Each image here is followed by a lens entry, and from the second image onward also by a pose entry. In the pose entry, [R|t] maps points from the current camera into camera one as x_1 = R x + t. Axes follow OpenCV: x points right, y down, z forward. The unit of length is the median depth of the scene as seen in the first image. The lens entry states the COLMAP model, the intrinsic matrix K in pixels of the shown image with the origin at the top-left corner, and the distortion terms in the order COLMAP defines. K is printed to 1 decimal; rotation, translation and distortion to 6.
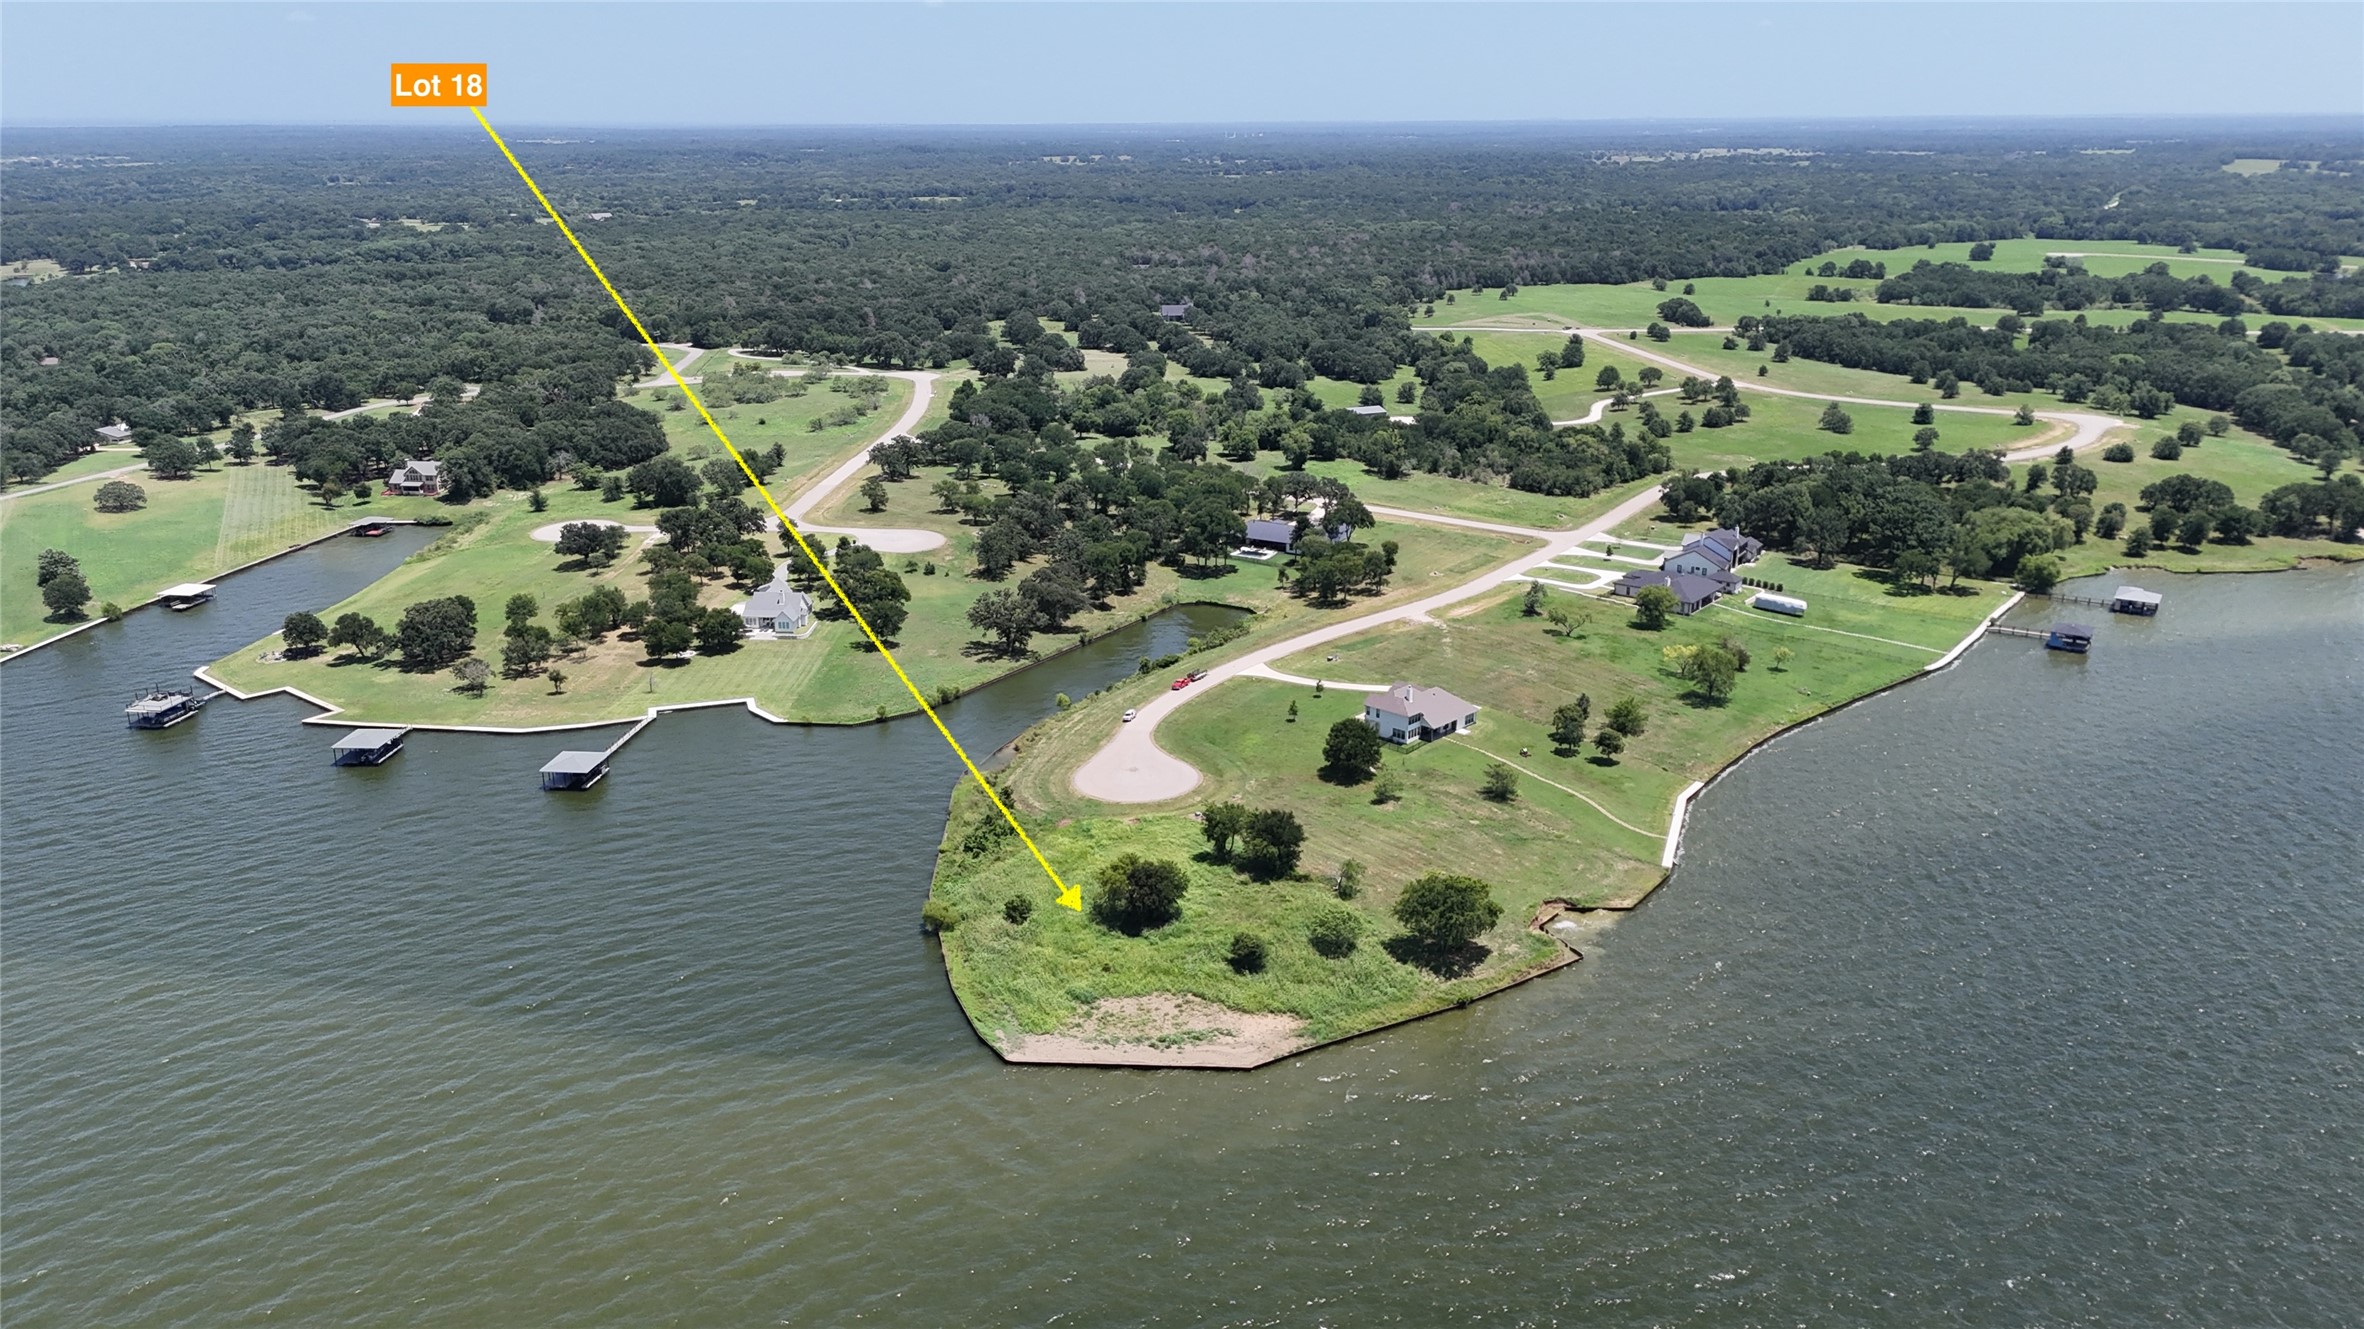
lens RADIAL K [[1744.9, 0, 1178.6], [0, 1744.9, 673.1], [0, 0, 1]] dist [0.067994, -0.069086]
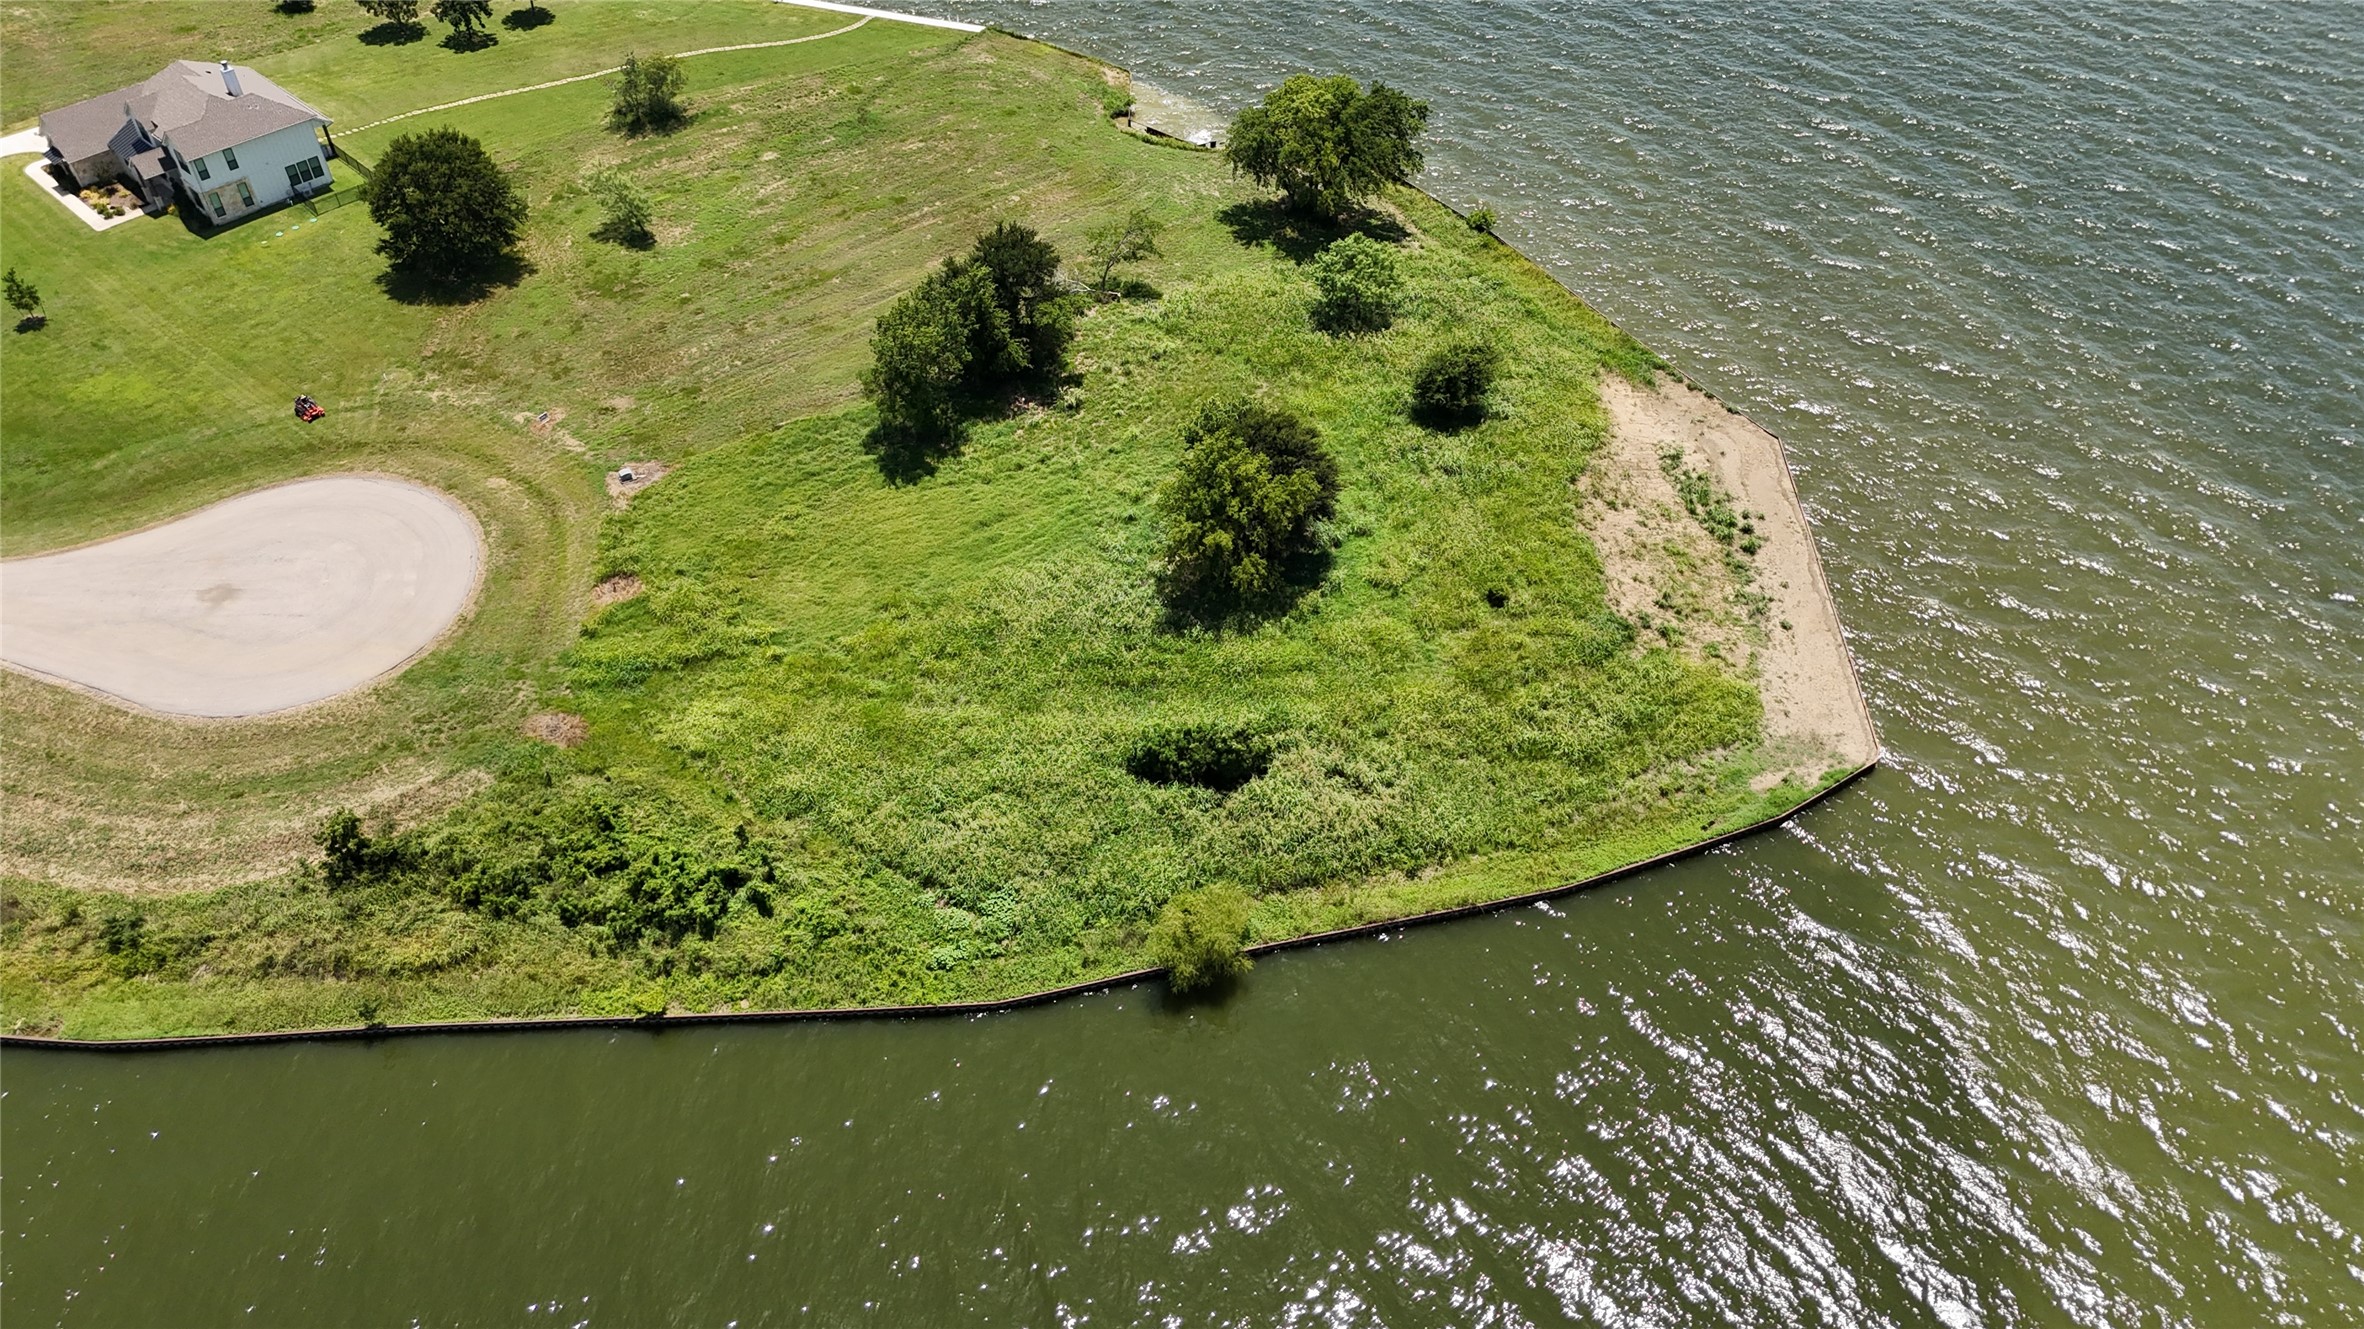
lens RADIAL K [[1744.9, 0, 1181.7], [0, 1744.9, 661.5], [0, 0, 1]] dist [0.067994, -0.069086]
pose [[0.008580, -0.681432, 0.731831, -0.227154], [0.315368, 0.696352, 0.644699, -0.078055], [-0.948931, 0.225264, 0.220876, 0.590195]]
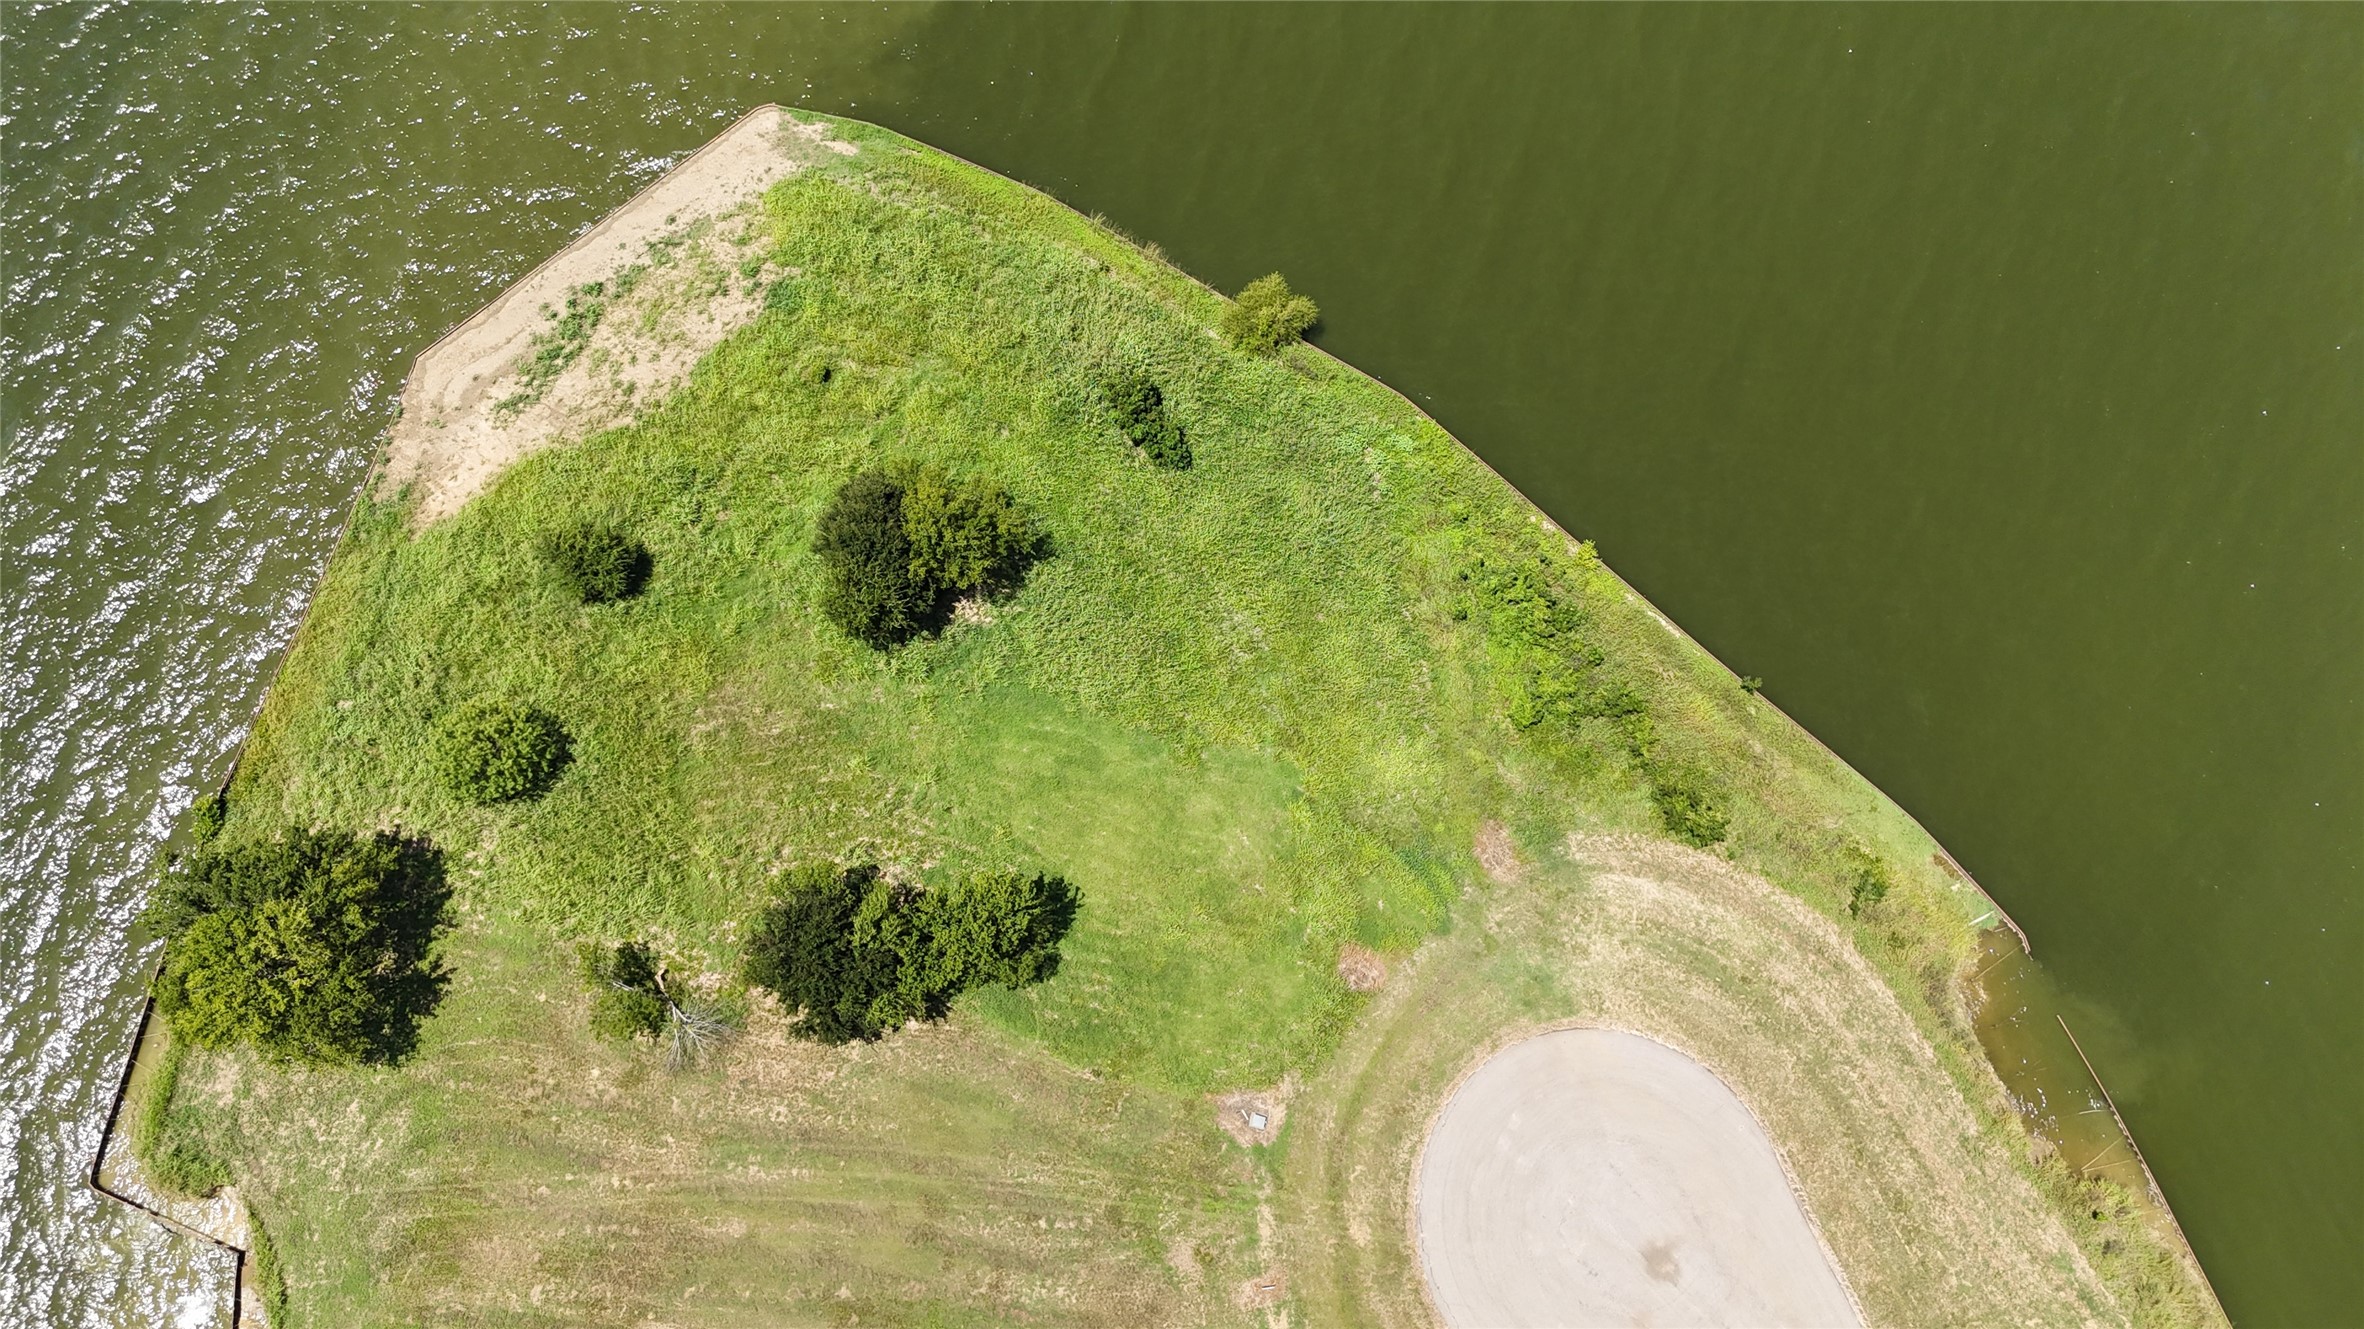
lens RADIAL K [[1744.9, 0, 1172.7], [0, 1744.9, 678.3], [0, 0, 1]] dist [0.067994, -0.069086]
pose [[-0.723591, 0.670736, -0.162879, 0.014922], [-0.189155, 0.034247, 0.981350, -0.203542], [0.663805, 0.740905, 0.102092, 0.649018]]
